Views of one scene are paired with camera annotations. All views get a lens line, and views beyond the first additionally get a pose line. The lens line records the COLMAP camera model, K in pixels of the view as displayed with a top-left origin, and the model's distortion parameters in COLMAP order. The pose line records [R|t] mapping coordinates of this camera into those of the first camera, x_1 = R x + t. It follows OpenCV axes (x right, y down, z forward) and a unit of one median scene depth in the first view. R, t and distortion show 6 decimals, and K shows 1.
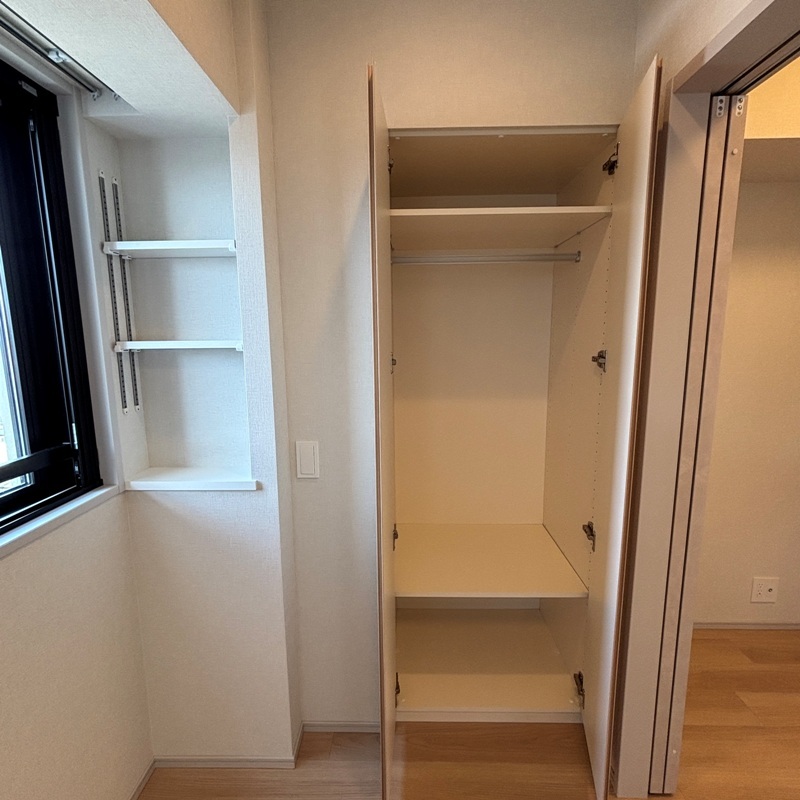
lens RADIAL K [[426.9, 0, 399.8], [0, 426.9, 397.9], [0, 0, 1]] dist [-0.001403, 0.001064]
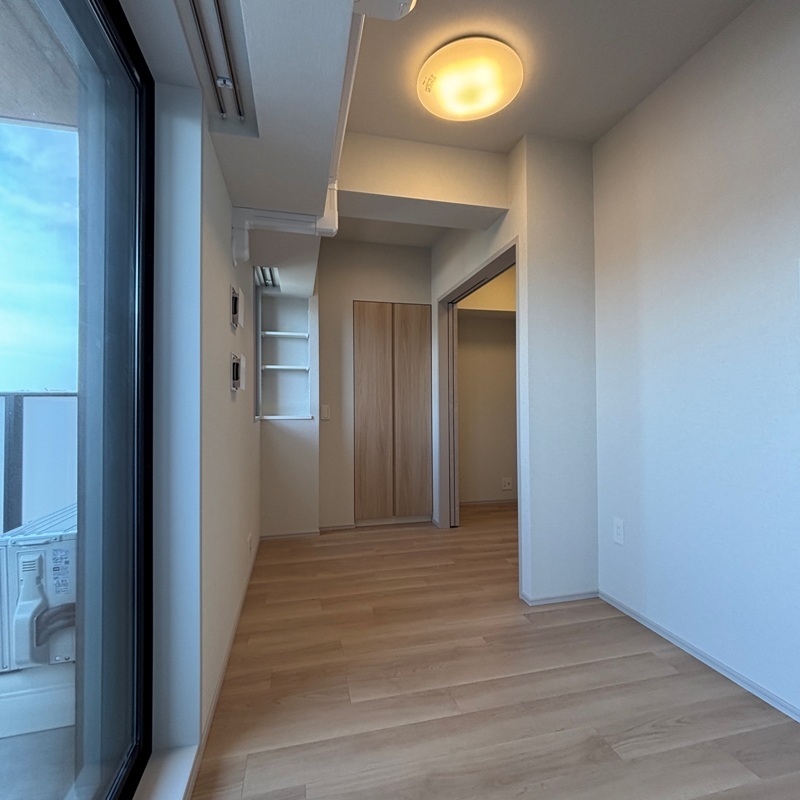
lens RADIAL K [[426.9, 0, 399.7], [0, 426.9, 401.6], [0, 0, 1]] dist [-0.001403, 0.001064]
pose [[0.968491, 0.010359, 0.248833, -0.474536], [0.031836, 0.985788, -0.164948, 0.586721], [-0.247006, 0.167673, 0.954397, -1.835214]]
